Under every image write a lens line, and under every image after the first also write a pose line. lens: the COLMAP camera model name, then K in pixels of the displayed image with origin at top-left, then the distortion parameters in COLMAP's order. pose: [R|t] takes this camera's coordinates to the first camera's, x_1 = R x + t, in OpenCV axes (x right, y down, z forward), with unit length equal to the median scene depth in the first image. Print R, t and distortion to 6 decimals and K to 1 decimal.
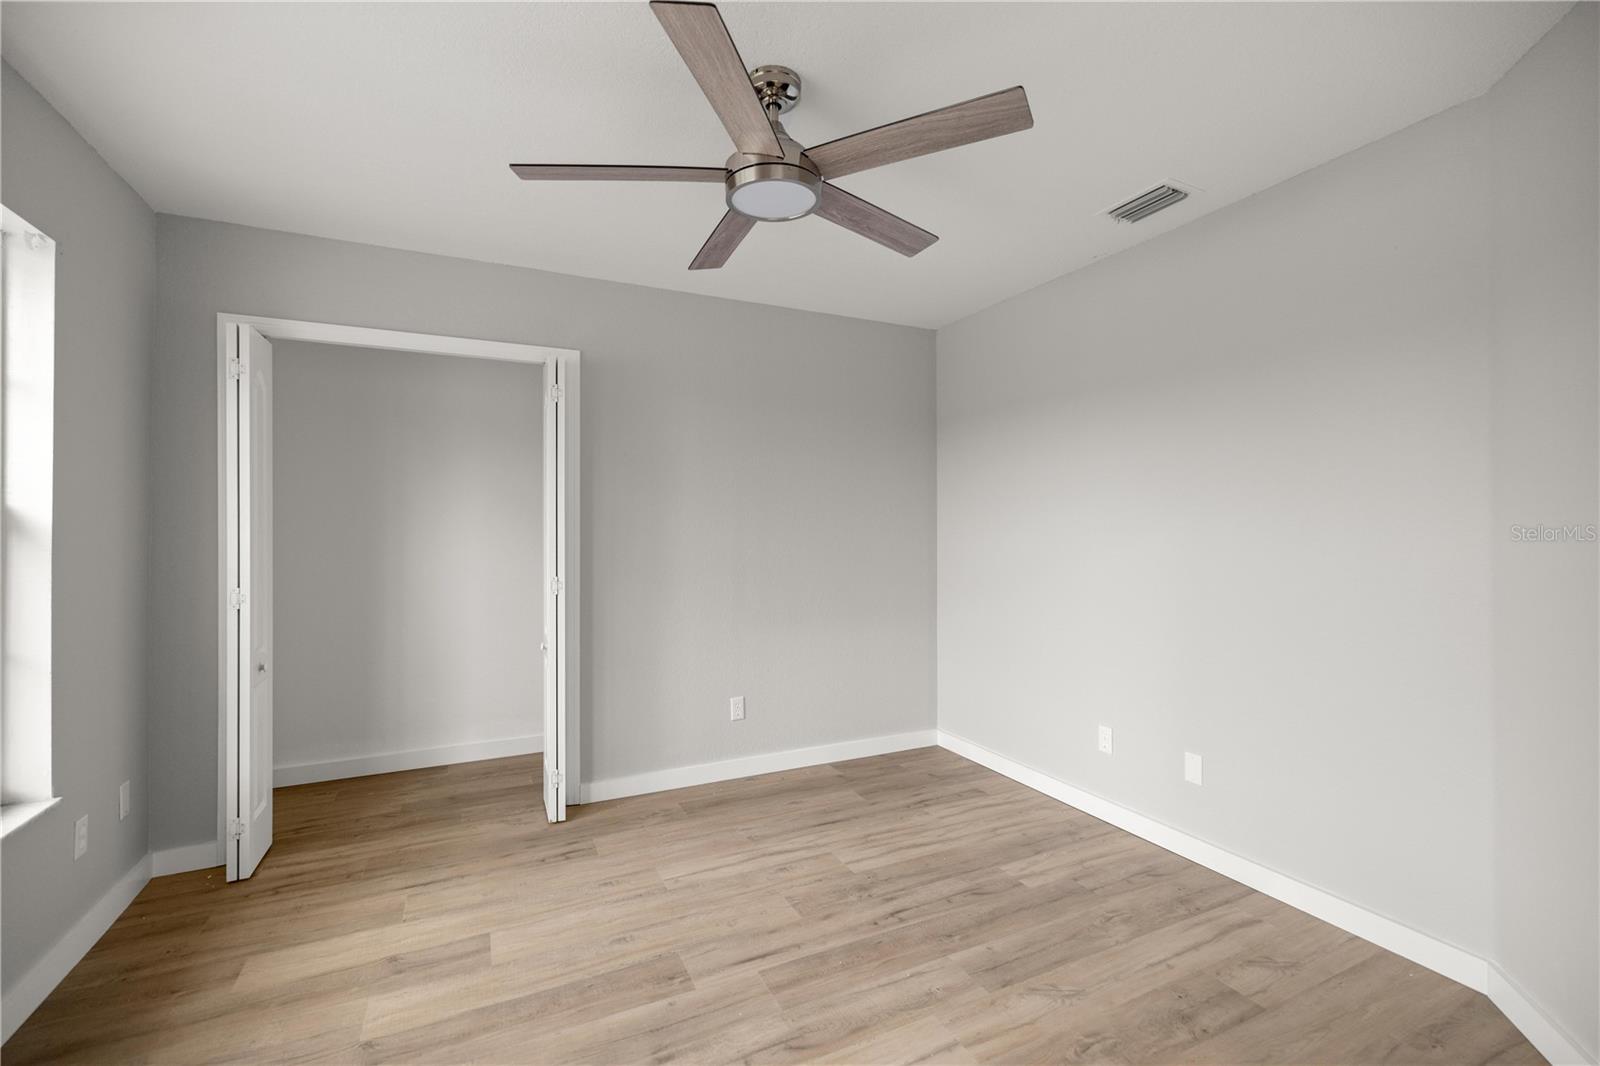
lens RADIAL K [[673.1, 0, 801.4], [0, 673.1, 531.9], [0, 0, 1]] dist [-0.001675, -0.000057]
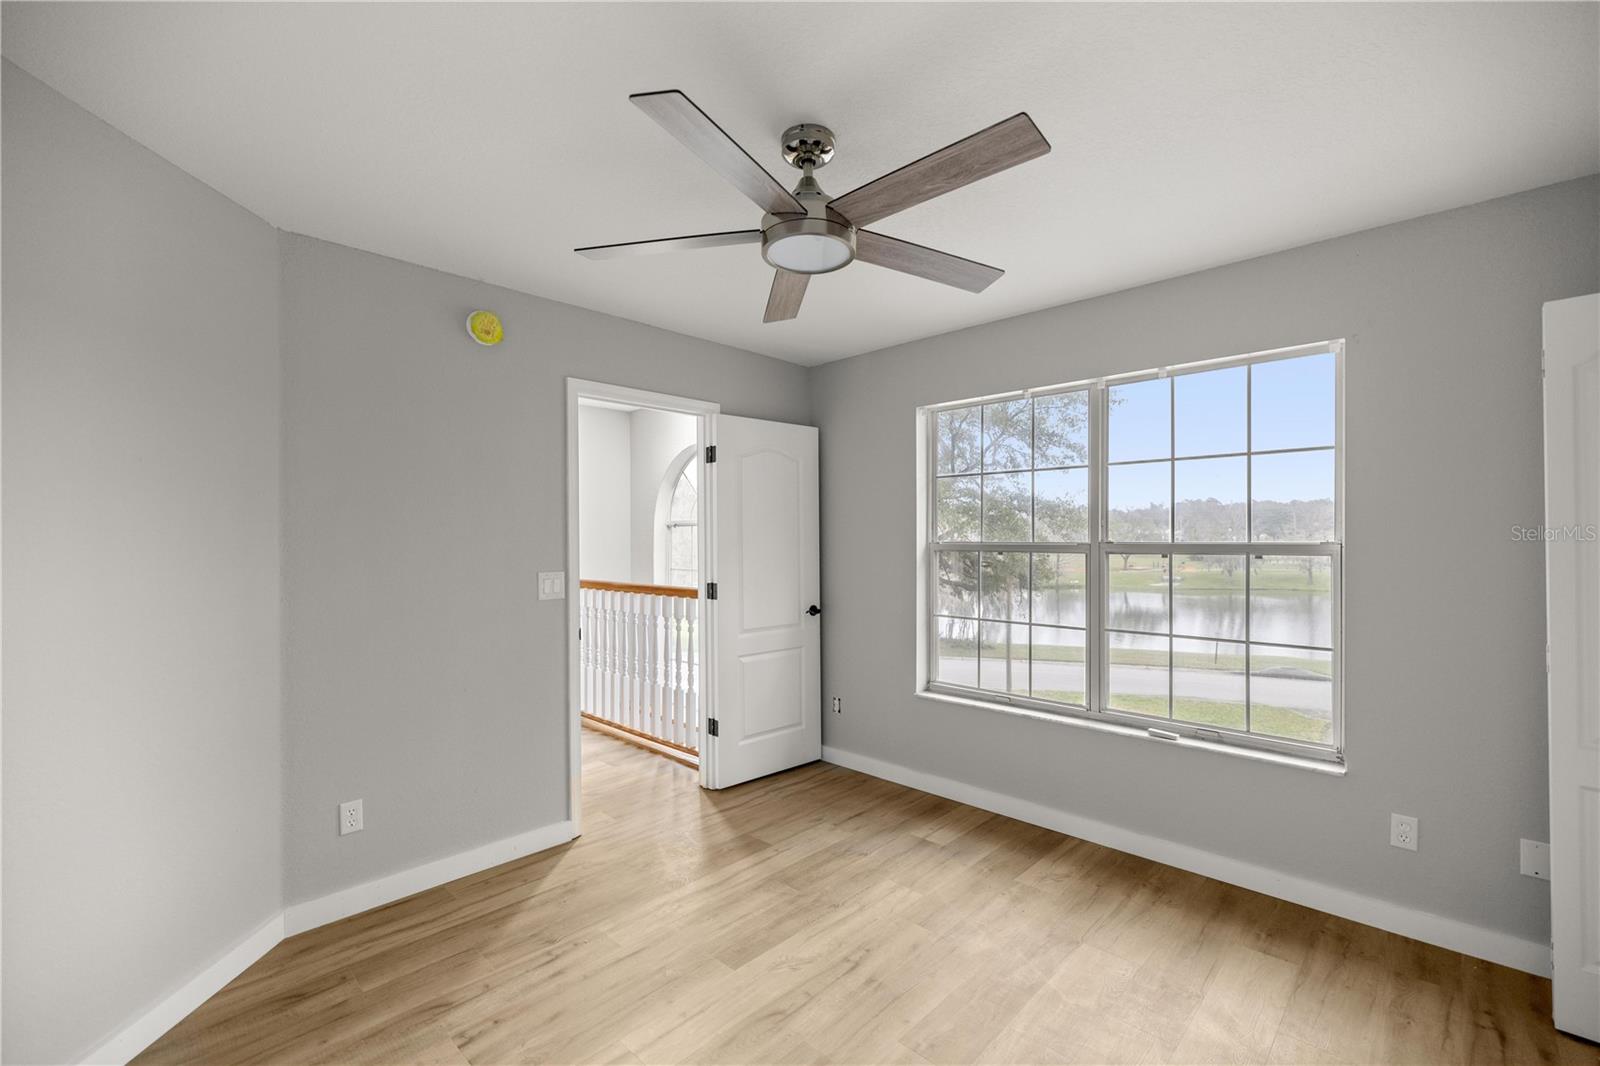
lens RADIAL K [[673.1, 0, 802.2], [0, 673.1, 538.2], [0, 0, 1]] dist [-0.001675, -0.000057]
pose [[-0.938778, 0.000749, -0.344521, 0.296666], [0.002993, 0.999978, -0.005982, -0.046115], [0.344509, -0.006646, -0.938759, 1.783542]]
